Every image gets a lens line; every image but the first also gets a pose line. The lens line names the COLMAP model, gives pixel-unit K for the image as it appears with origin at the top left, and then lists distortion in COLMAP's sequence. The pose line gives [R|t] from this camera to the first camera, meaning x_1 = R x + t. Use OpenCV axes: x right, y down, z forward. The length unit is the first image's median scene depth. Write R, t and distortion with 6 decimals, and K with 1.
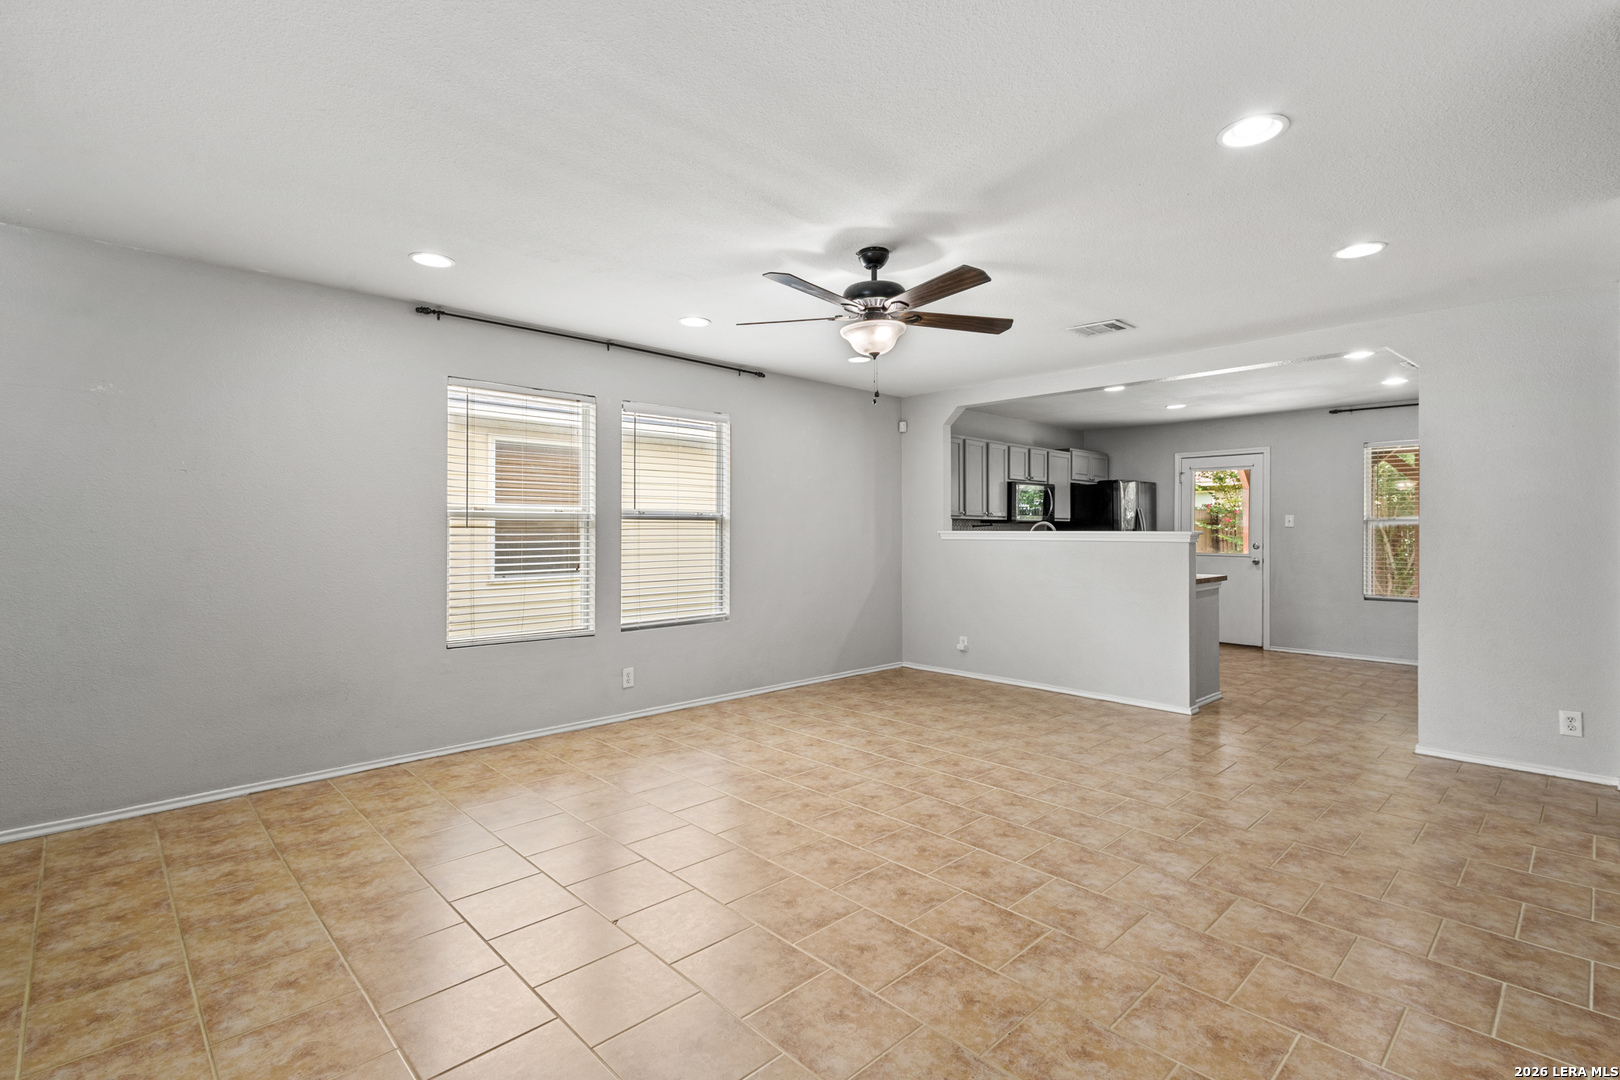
lens RADIAL K [[758.1, 0, 816.8], [0, 758.1, 531.9], [0, 0, 1]] dist [0.009269, -0.000166]
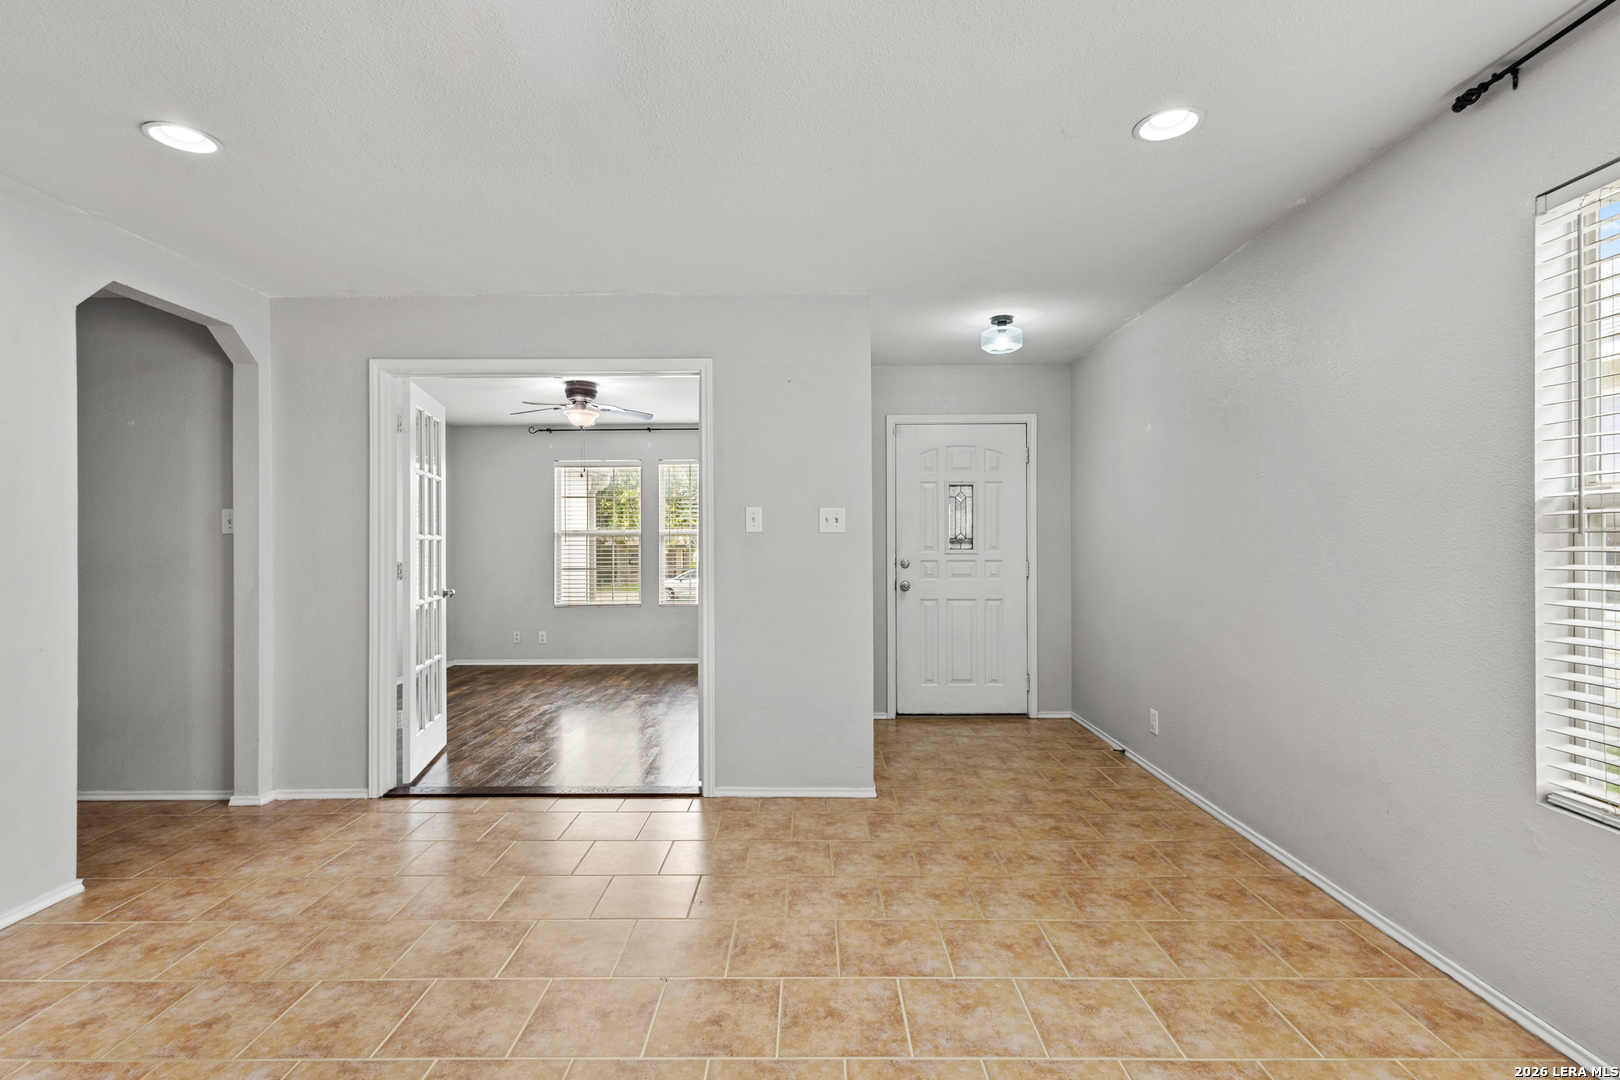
lens RADIAL K [[758.1, 0, 811.8], [0, 758.1, 539.4], [0, 0, 1]] dist [0.009269, -0.000166]
pose [[-0.713828, 0.000212, -0.700321, 0.184487], [0.004435, 0.999981, -0.004218, -0.000870], [0.700307, -0.006116, -0.713816, 1.366870]]
